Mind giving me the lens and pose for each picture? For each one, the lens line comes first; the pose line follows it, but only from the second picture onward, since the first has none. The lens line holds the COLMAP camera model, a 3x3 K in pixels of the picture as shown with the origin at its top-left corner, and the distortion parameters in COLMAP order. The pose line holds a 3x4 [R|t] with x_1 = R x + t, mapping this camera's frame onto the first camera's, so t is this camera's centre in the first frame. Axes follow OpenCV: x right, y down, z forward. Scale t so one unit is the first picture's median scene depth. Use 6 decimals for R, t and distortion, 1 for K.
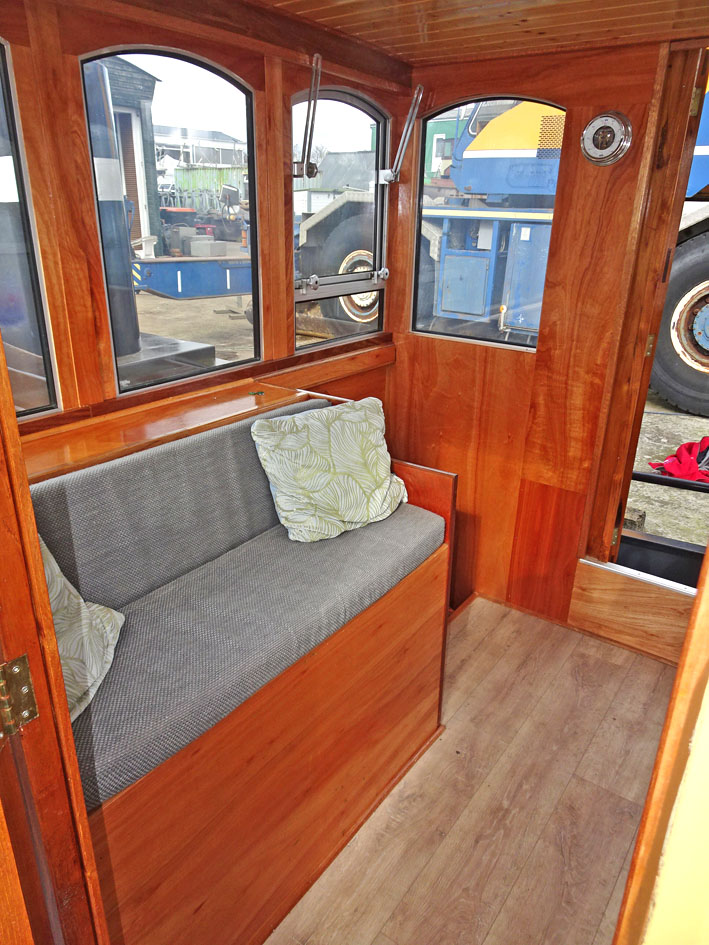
lens RADIAL K [[672.0, 0, 355.2], [0, 672.0, 469.8], [0, 0, 1]] dist [0.003299, 0.003784]
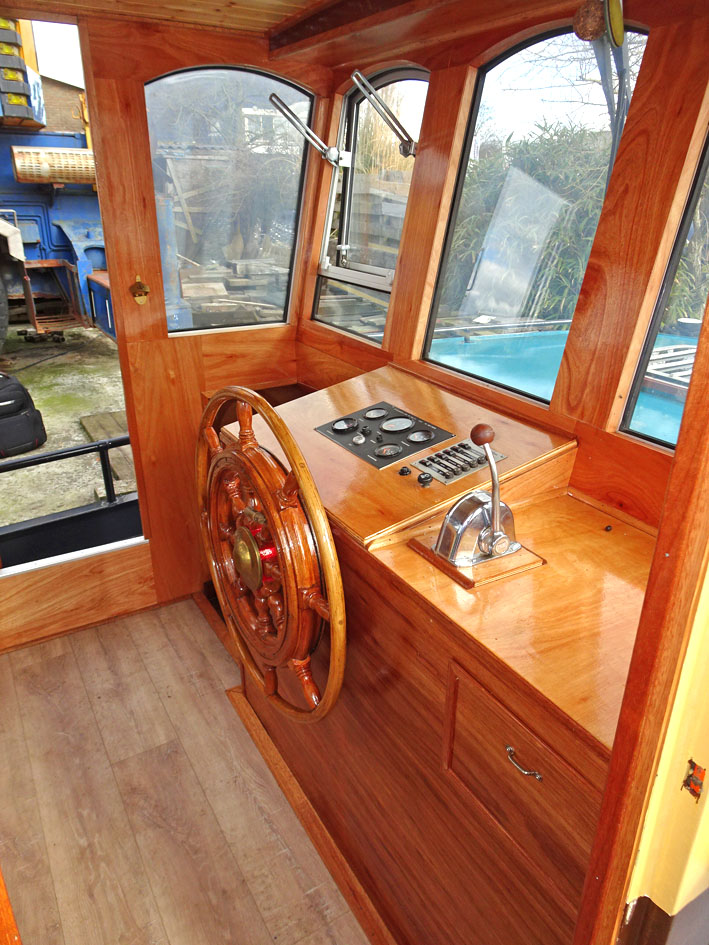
lens RADIAL K [[672.0, 0, 354.8], [0, 672.0, 474.7], [0, 0, 1]] dist [0.003299, 0.003784]
pose [[0.398691, -0.383084, 0.833242, -0.191407], [0.345167, 0.904448, 0.250666, -0.056847], [-0.849650, 0.187669, 0.492823, 0.128935]]
